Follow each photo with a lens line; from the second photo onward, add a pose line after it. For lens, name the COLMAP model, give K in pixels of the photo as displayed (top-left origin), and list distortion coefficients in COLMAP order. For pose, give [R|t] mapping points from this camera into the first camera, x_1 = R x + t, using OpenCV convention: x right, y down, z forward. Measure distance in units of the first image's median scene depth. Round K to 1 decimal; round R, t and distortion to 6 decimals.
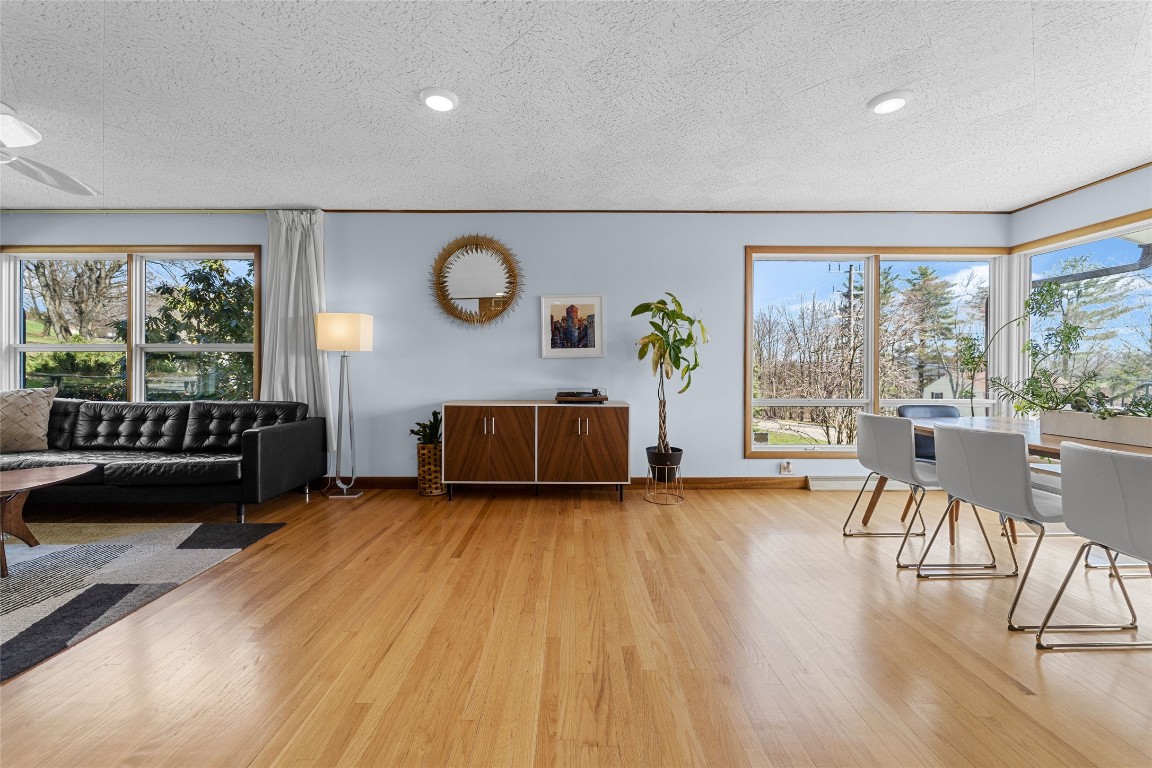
lens RADIAL K [[447.7, 0, 576.0], [0, 447.7, 384.0], [0, 0, 1]] dist [0.000917, 0.000128]
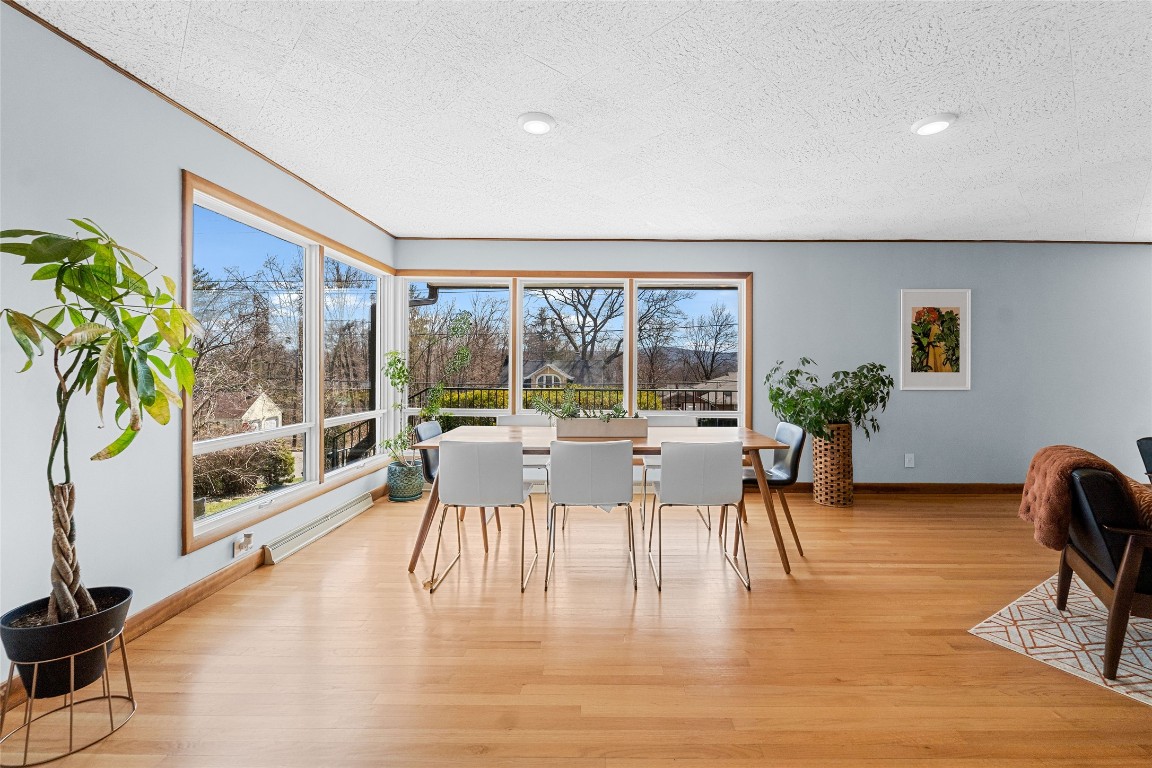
lens RADIAL K [[498.0, 0, 578.6], [0, 498.0, 367.8], [0, 0, 1]] dist [0.000123, -0.000022]
pose [[0.050057, -0.004099, 0.998738, -0.229225], [0.034983, 0.999385, 0.002348, -0.053111], [-0.998134, 0.034821, 0.050169, 0.510524]]
